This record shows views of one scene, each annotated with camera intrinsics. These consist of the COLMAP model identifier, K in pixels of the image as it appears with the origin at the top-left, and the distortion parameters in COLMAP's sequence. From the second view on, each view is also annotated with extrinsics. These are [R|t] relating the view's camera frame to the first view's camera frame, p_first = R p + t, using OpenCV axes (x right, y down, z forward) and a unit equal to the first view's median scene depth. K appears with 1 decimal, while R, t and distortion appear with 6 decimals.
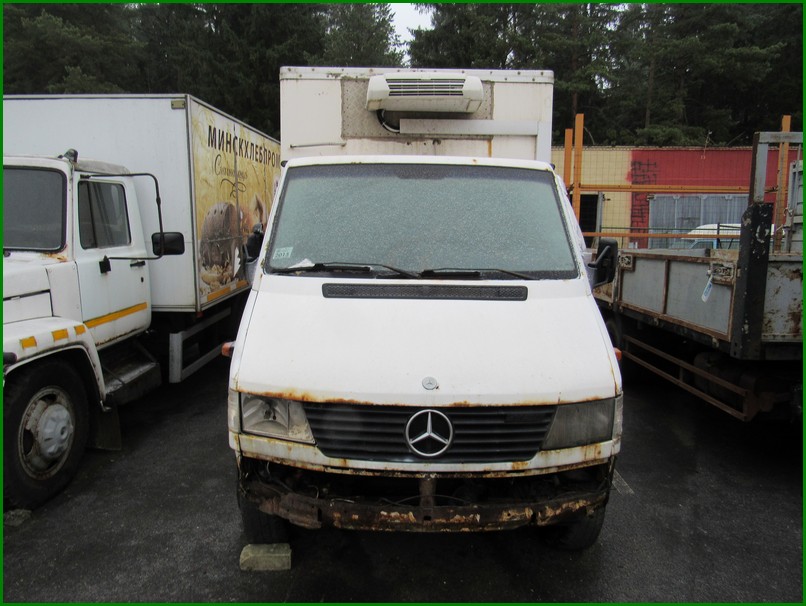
lens RADIAL K [[576.0, 0, 395.8], [0, 576.0, 301.6], [0, 0, 1]] dist [-0.033478, 0.009061]
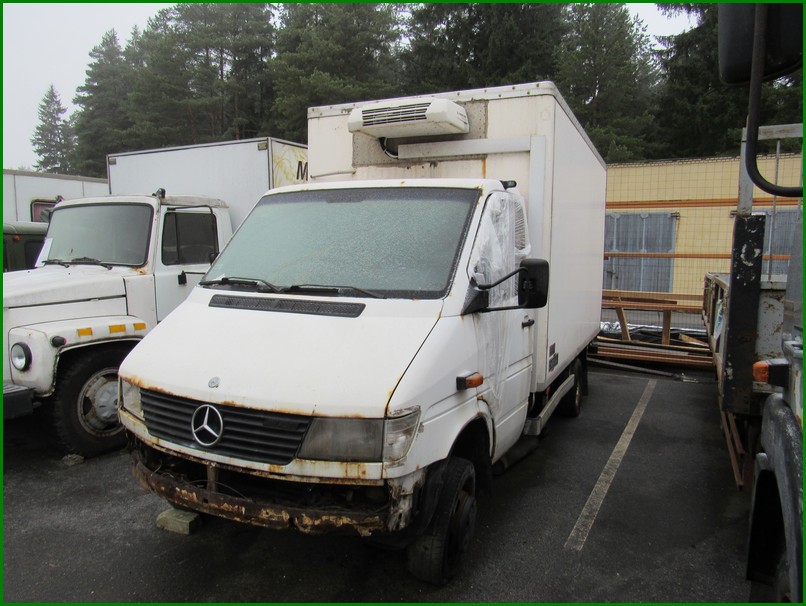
lens RADIAL K [[576.0, 0, 395.8], [0, 576.0, 301.6], [0, 0, 1]] dist [-0.033478, 0.009061]
pose [[0.899791, 0.038462, -0.434623, 0.572186], [-0.055924, 0.998057, -0.027455, -0.004539], [0.432722, 0.049010, 0.900194, 0.080396]]
